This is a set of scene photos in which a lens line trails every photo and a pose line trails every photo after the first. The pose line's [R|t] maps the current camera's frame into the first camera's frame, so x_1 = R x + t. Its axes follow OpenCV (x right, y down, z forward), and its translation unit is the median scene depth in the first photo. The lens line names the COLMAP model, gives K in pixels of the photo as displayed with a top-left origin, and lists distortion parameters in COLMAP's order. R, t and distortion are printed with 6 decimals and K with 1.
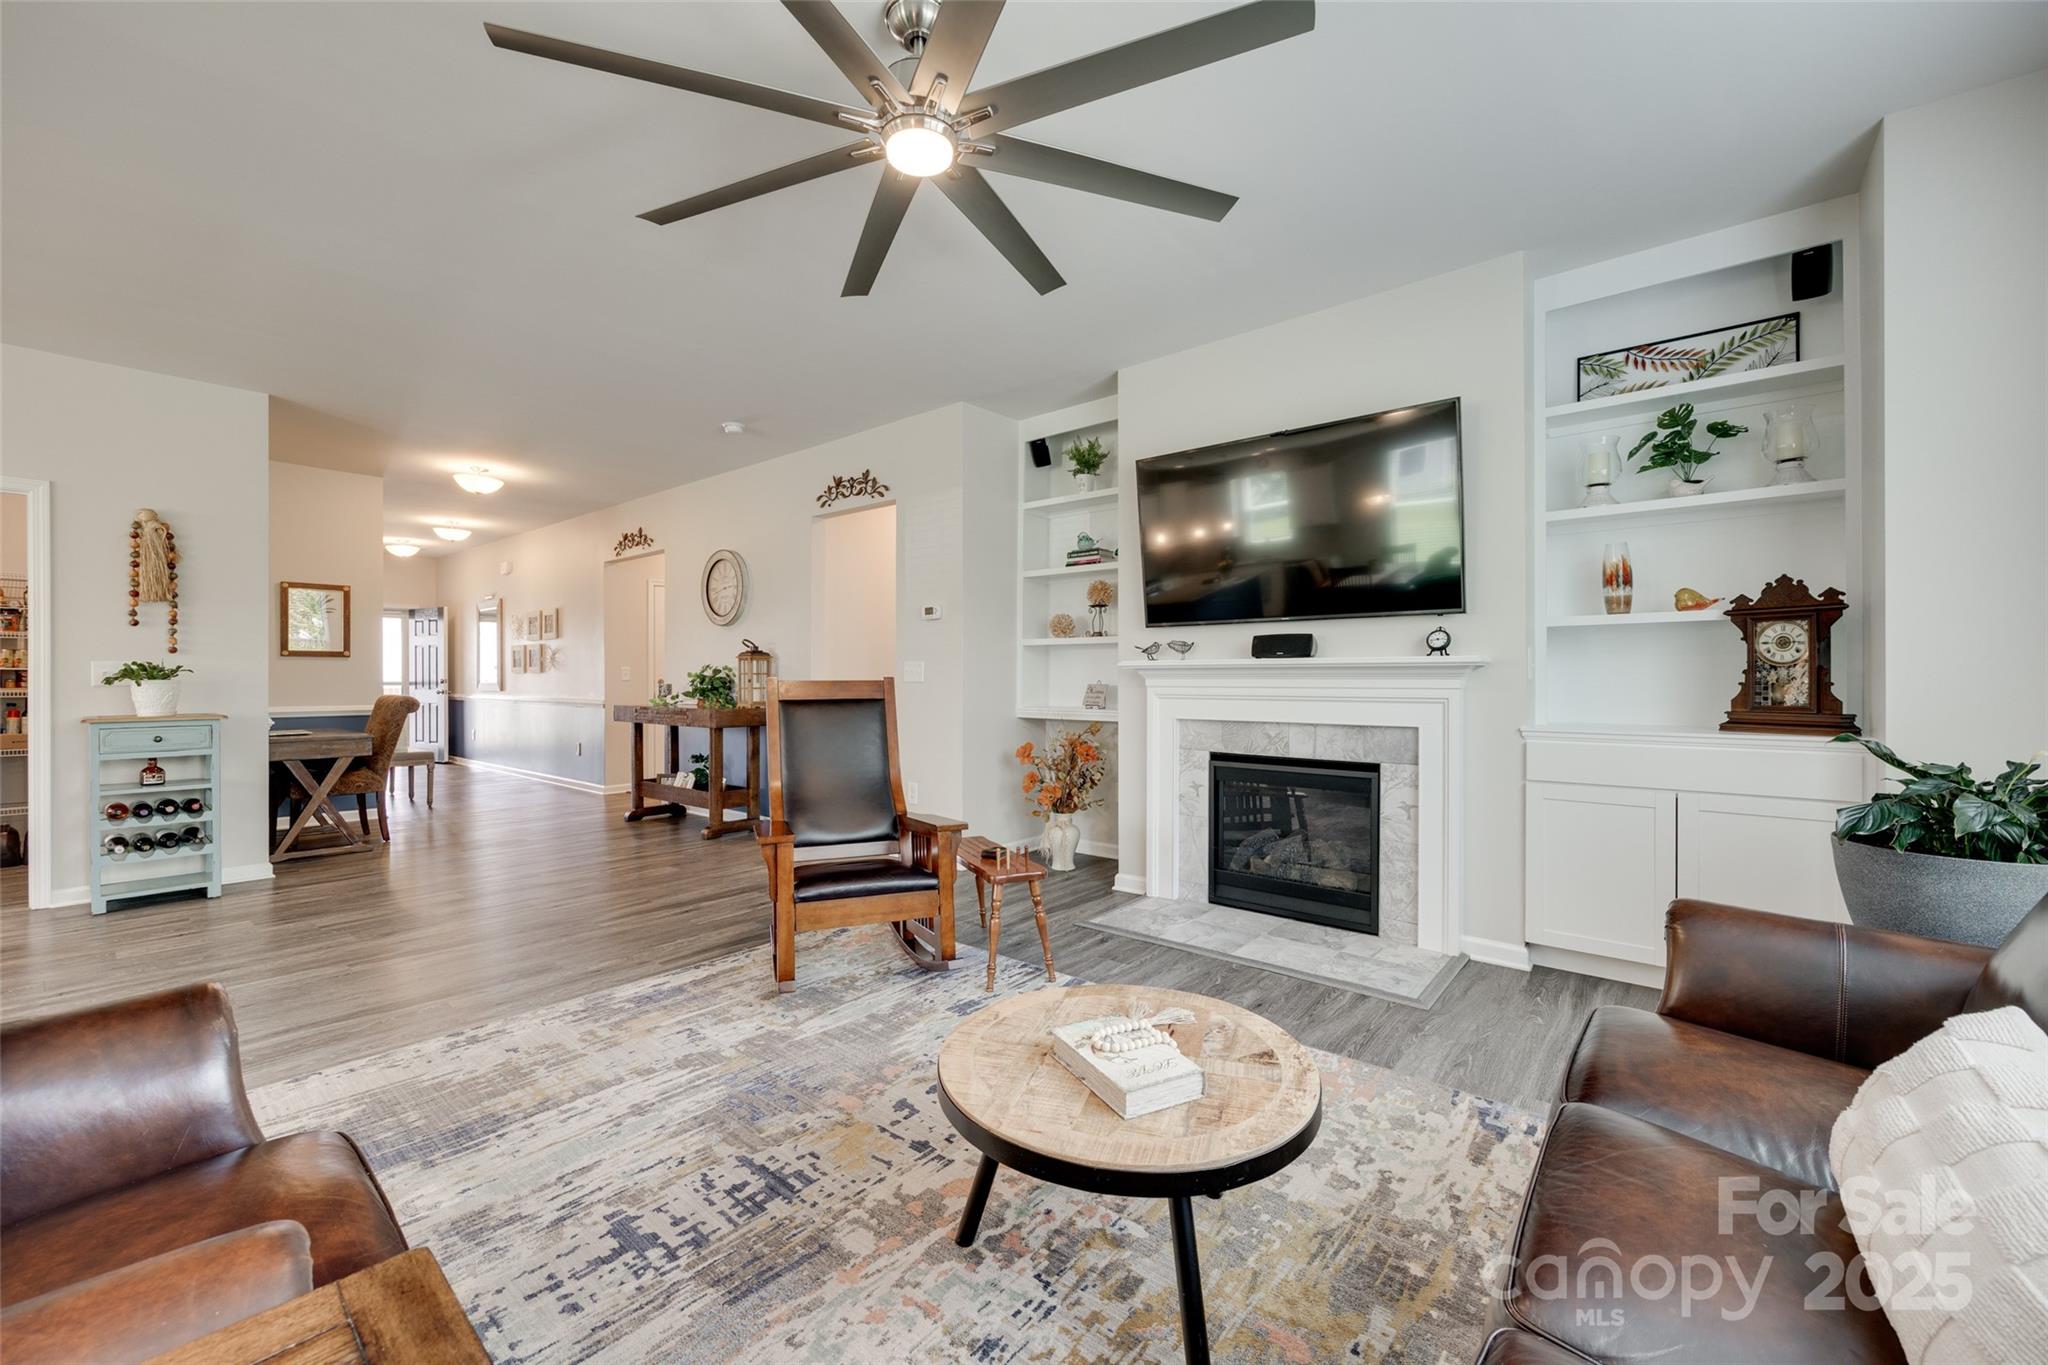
lens RADIAL K [[824.7, 0, 1016.9], [0, 824.7, 669.1], [0, 0, 1]] dist [-0.004076, 0.000044]
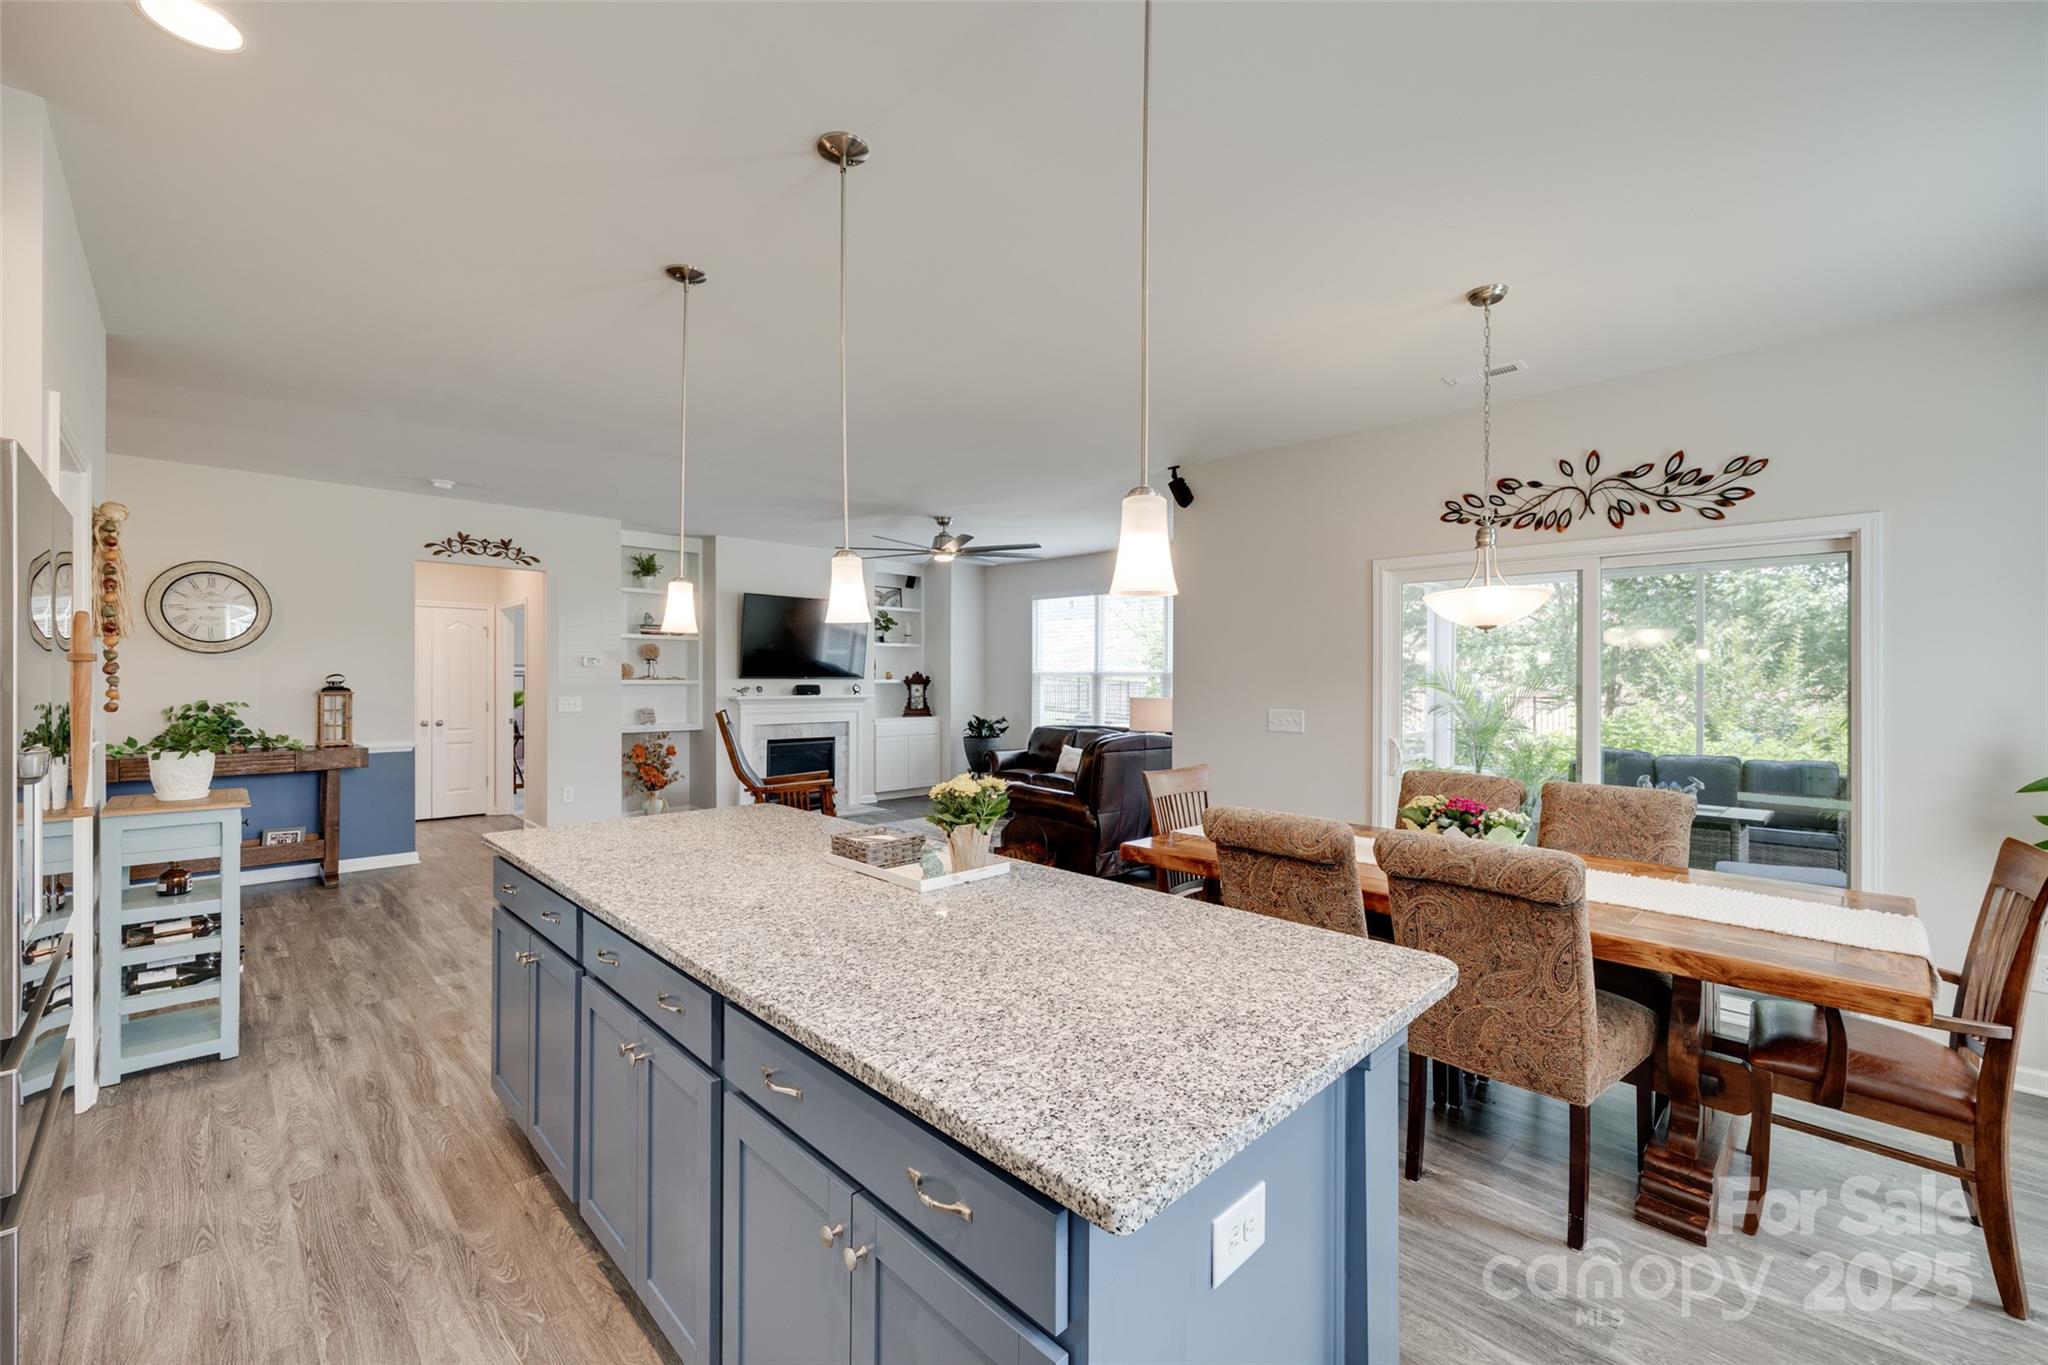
lens RADIAL K [[824.7, 0, 1030.1], [0, 824.7, 675.8], [0, 0, 1]] dist [-0.004076, 0.000044]
pose [[0.076177, 0.004999, 0.997082, -2.416533], [-0.014932, 0.999881, -0.003873, -0.084266], [-0.996982, -0.014594, 0.076243, 0.248331]]
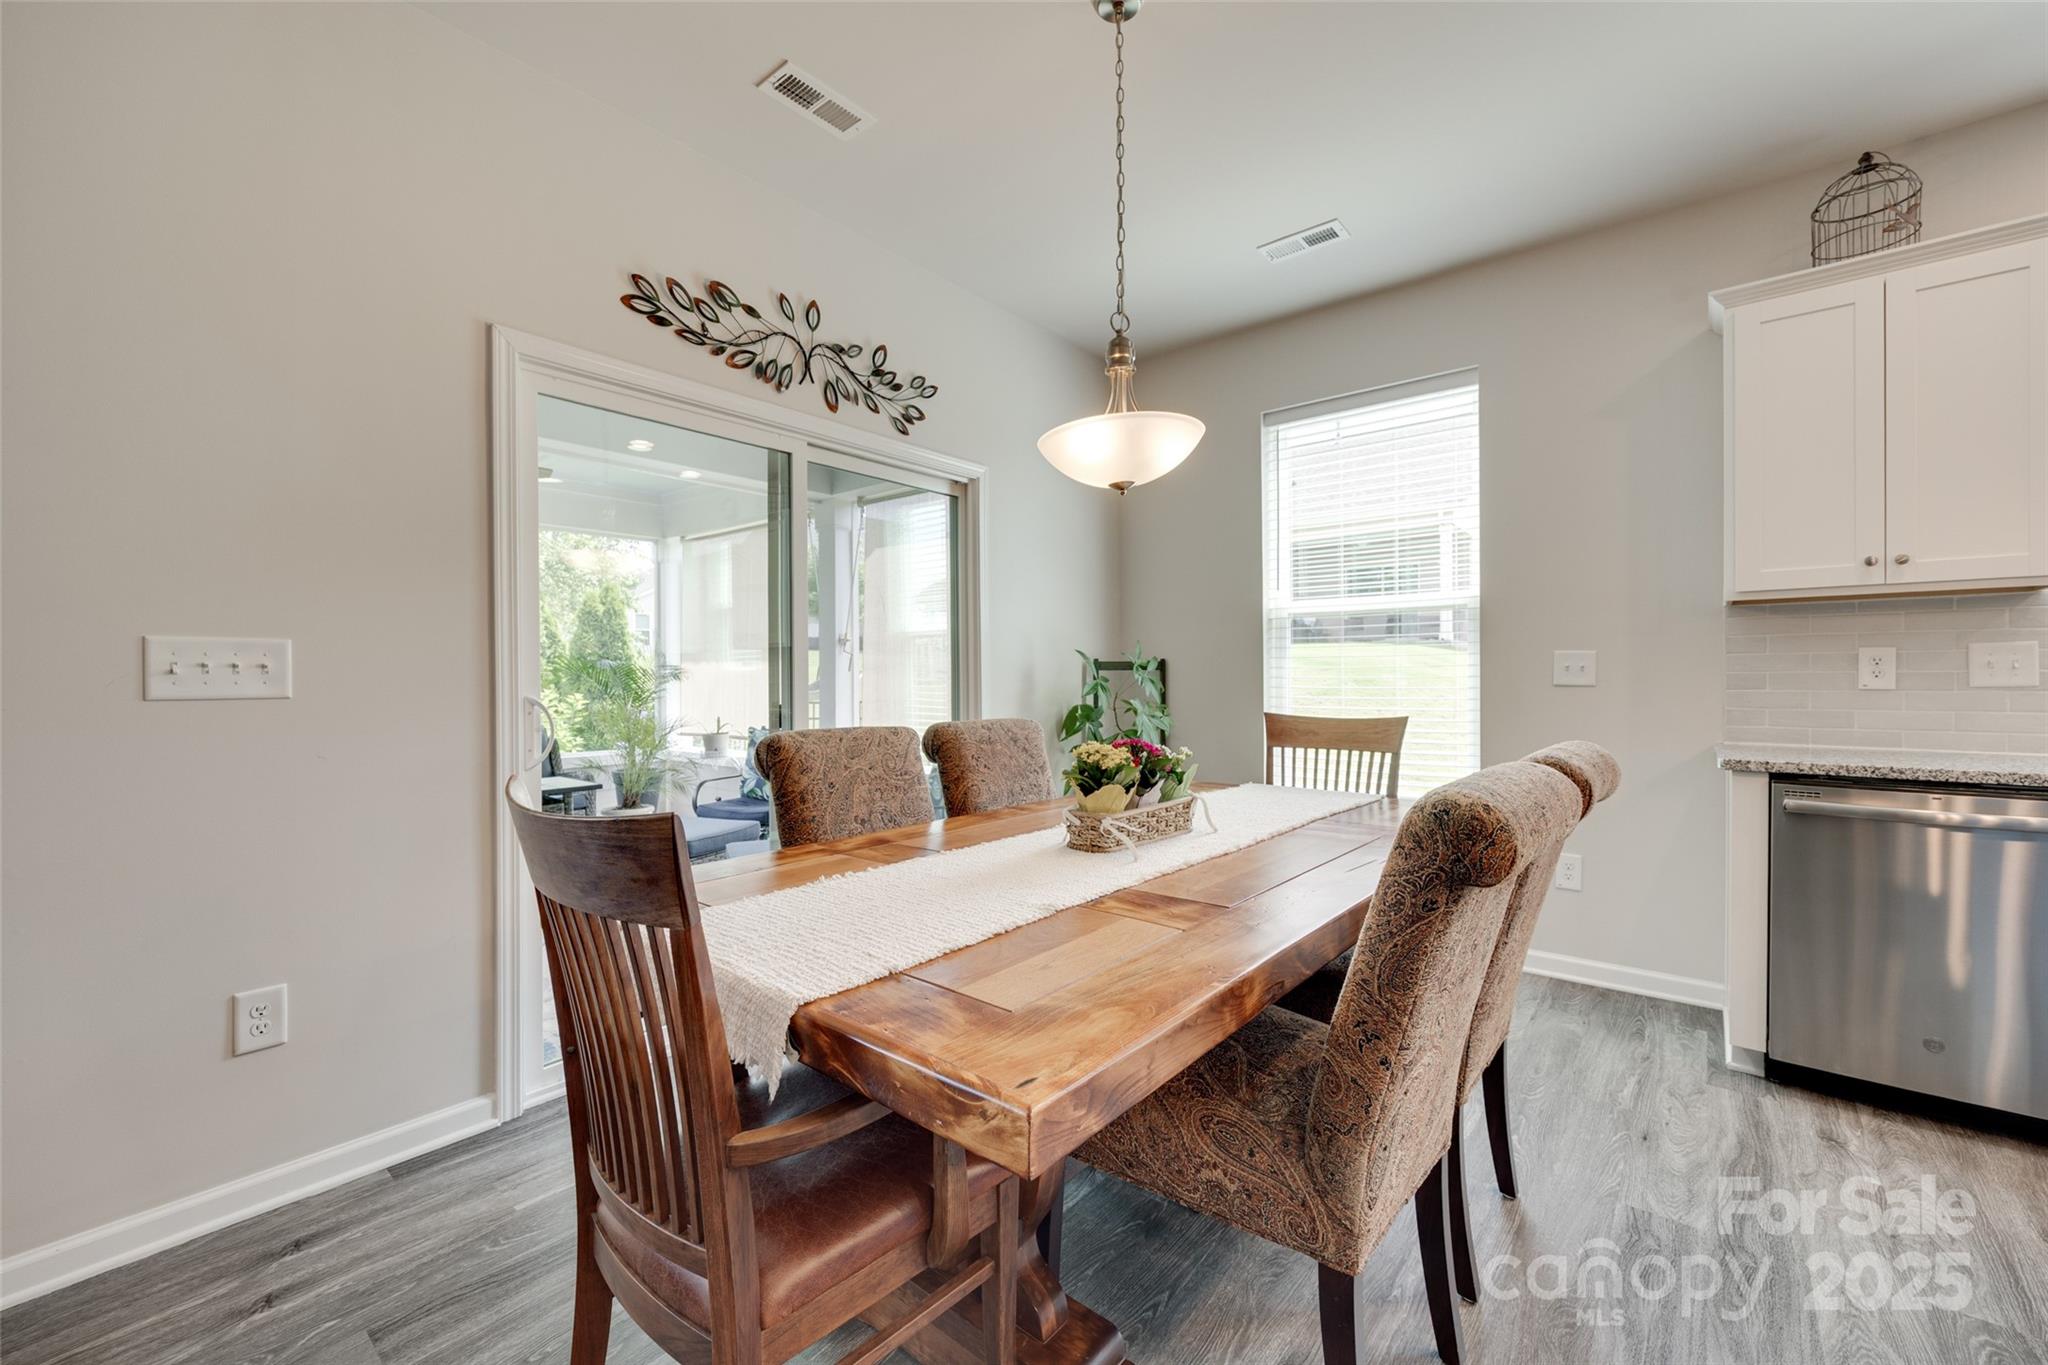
lens RADIAL K [[824.7, 0, 996.3], [0, 824.7, 681.1], [0, 0, 1]] dist [-0.004076, 0.000044]
pose [[-0.999957, 0.007342, 0.005610, -1.316331], [0.007318, 0.999964, -0.004350, 0.005179], [-0.005642, -0.004309, -0.999975, 0.451476]]
